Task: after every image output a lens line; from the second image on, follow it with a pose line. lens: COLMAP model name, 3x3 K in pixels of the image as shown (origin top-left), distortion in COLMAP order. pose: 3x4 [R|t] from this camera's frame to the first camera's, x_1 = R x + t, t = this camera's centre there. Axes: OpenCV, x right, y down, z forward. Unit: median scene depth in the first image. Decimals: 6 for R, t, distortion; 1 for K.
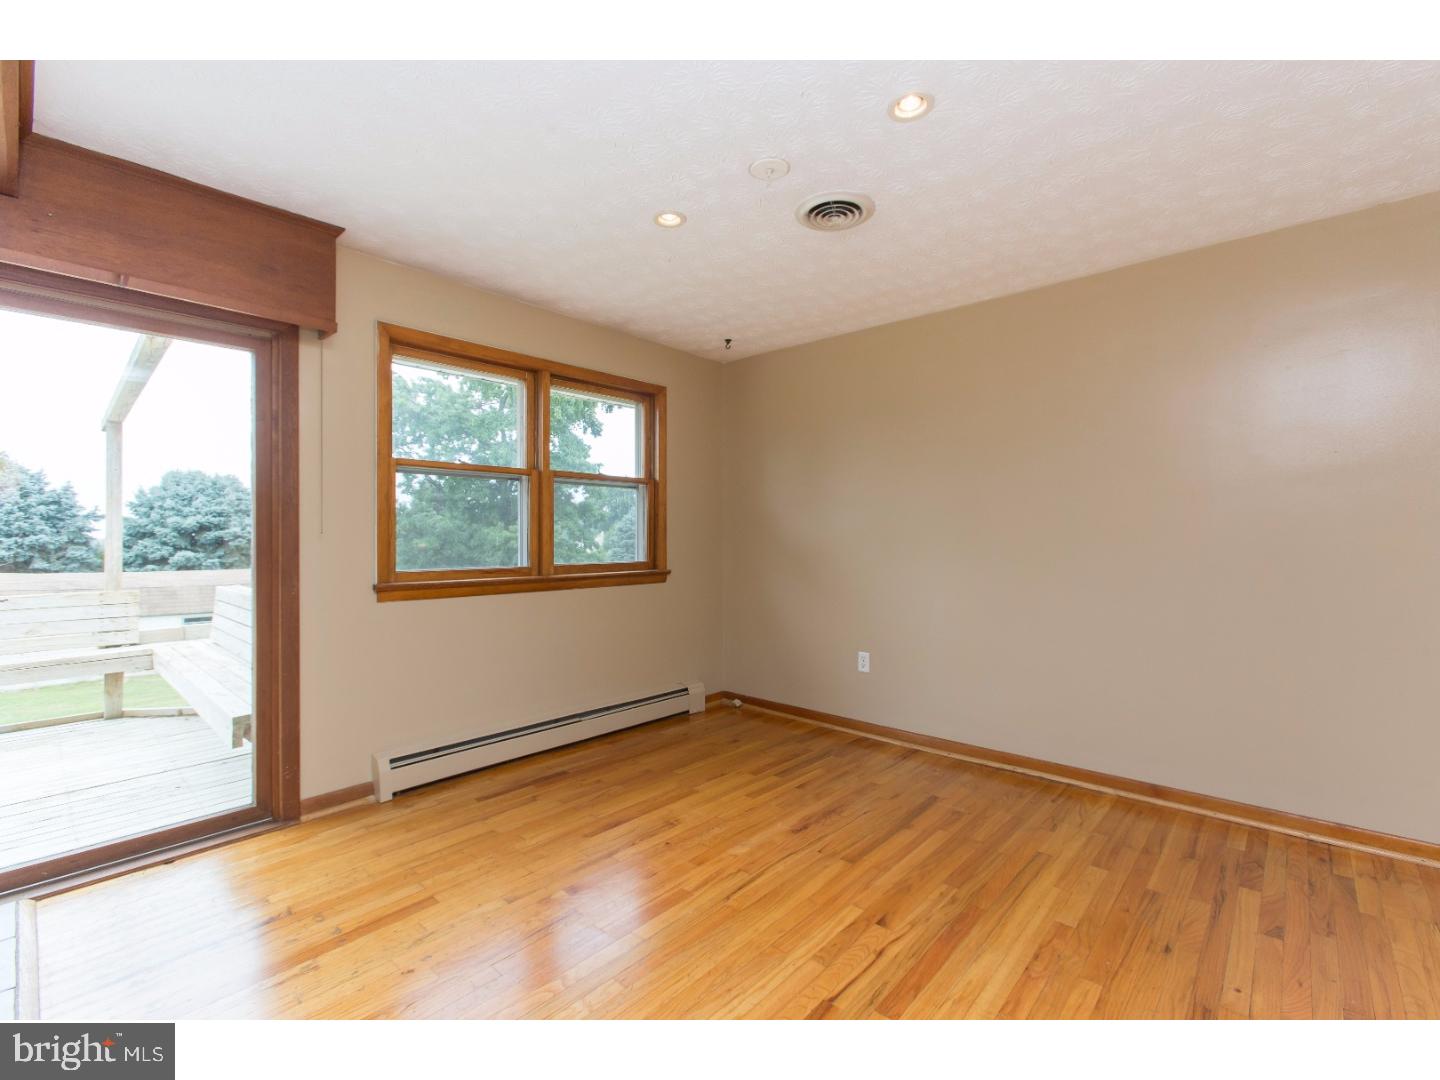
lens RADIAL K [[639.8, 0, 722.6], [0, 639.8, 538.3], [0, 0, 1]] dist [-0.014856, 0.008699]
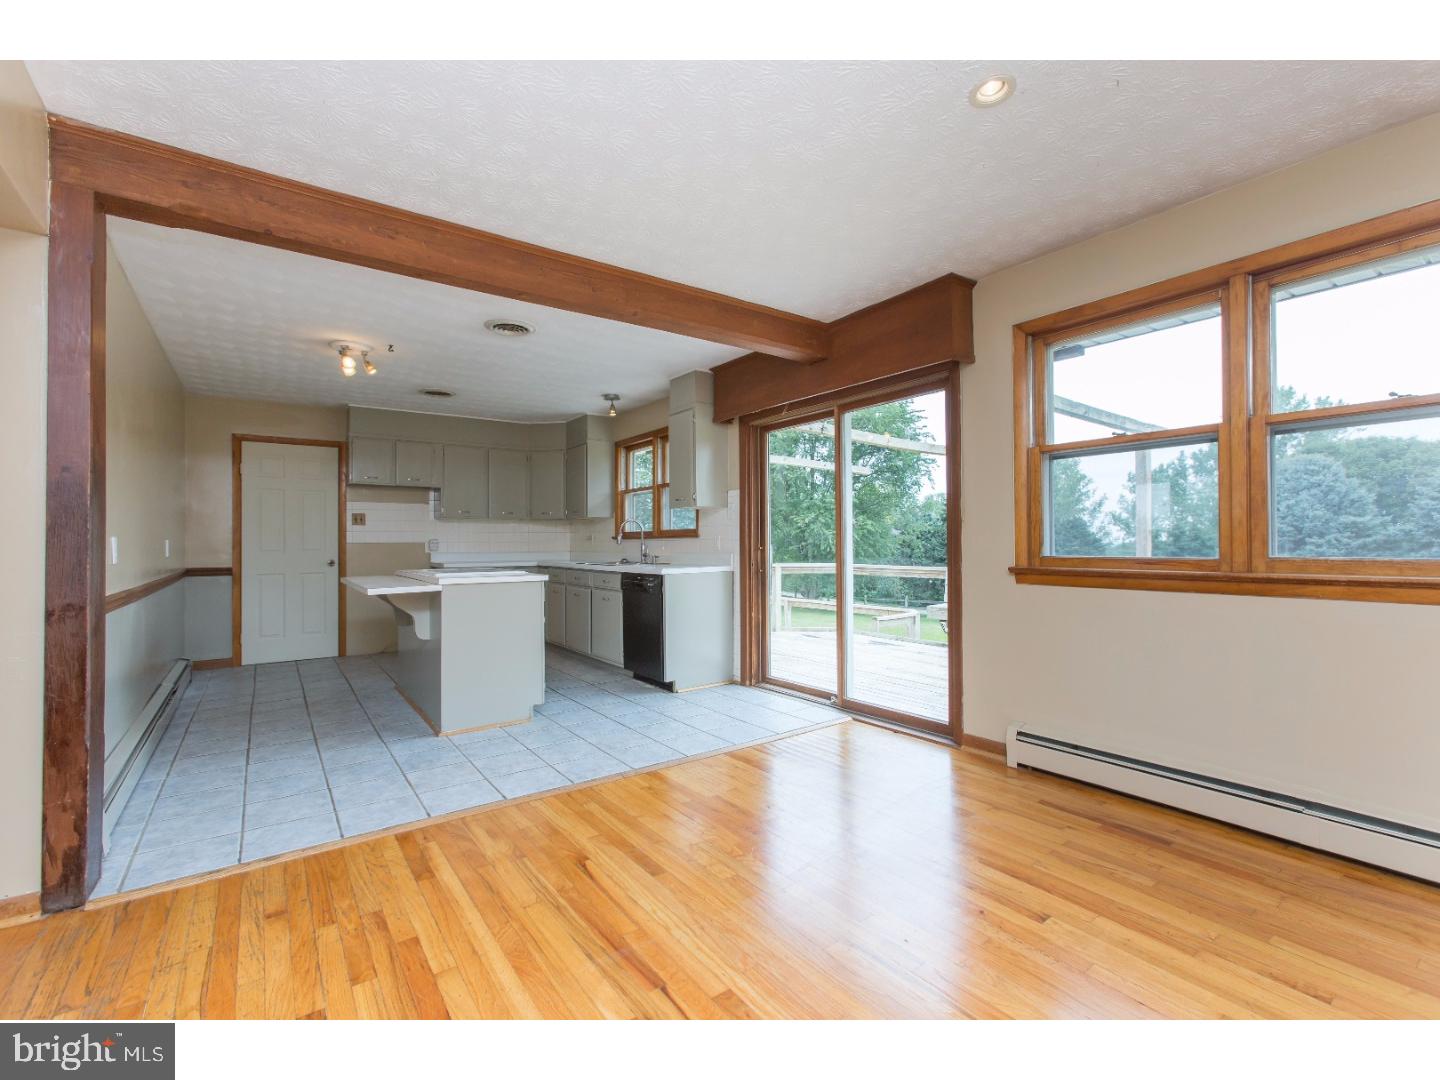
lens RADIAL K [[639.8, 0, 722.6], [0, 639.8, 538.3], [0, 0, 1]] dist [-0.014856, 0.008699]
pose [[-0.201366, -0.002082, -0.979514, 0.075270], [0.008057, 0.999960, -0.003782, 0.002816], [0.979483, -0.008653, -0.201341, 0.087777]]
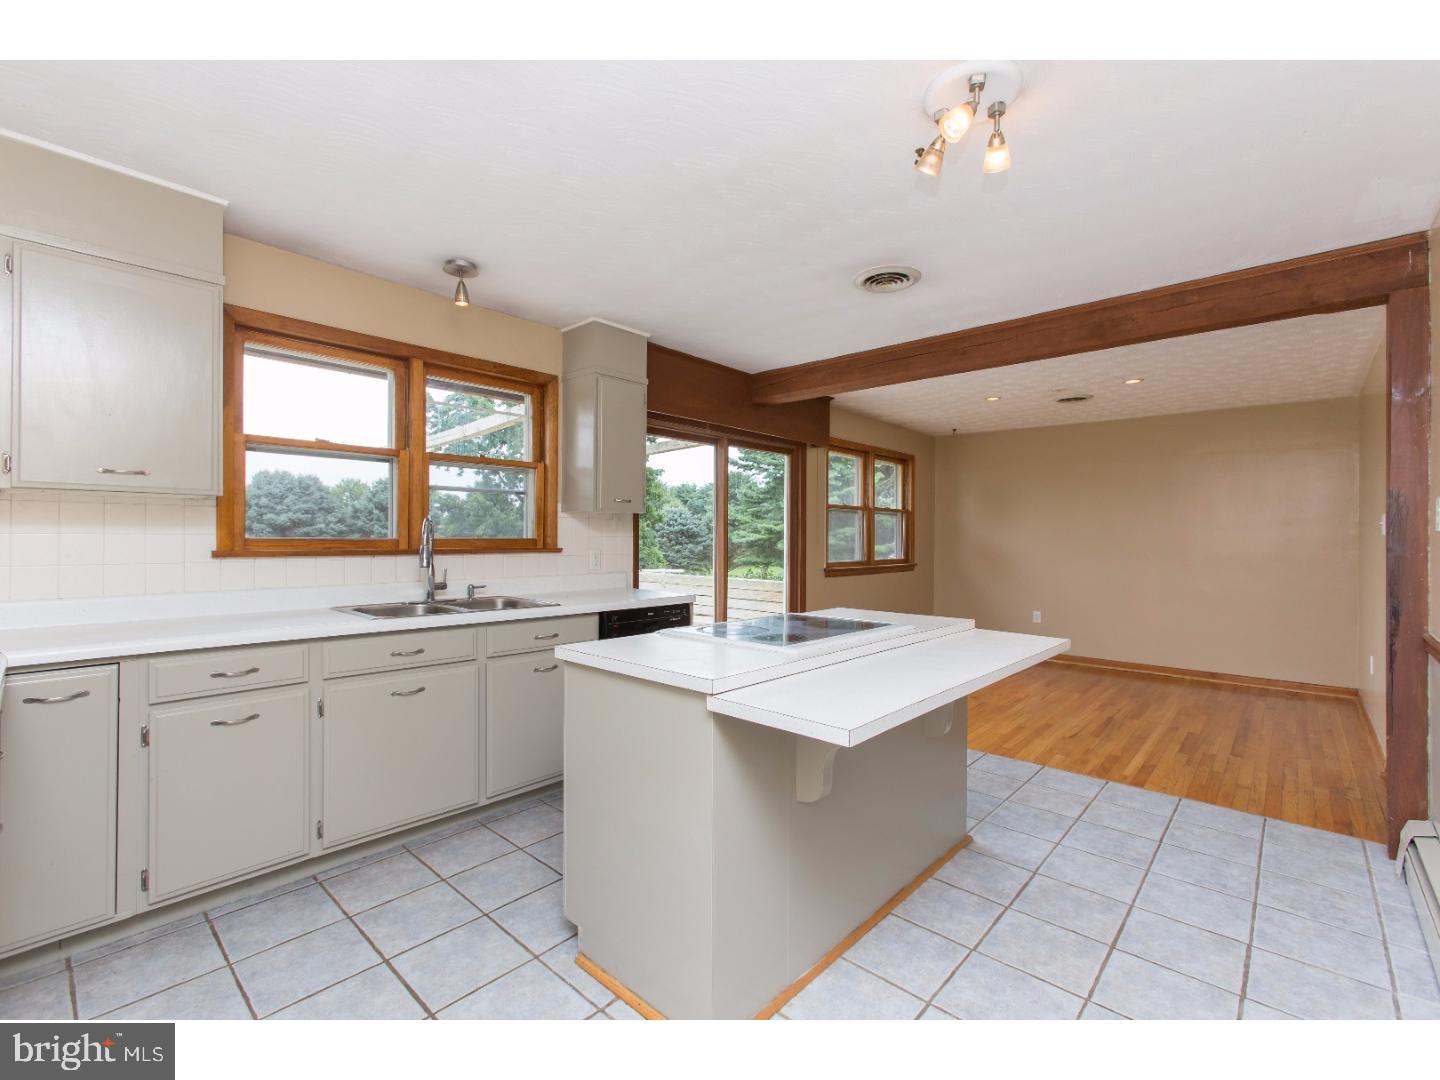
lens RADIAL K [[639.8, 0, 722.6], [0, 639.8, 538.3], [0, 0, 1]] dist [-0.014856, 0.008699]
pose [[0.999900, 0.013157, 0.005206, -0.105289], [-0.013157, 0.999913, -0.000016, -0.002040], [-0.005206, -0.000053, 0.999986, -0.119852]]
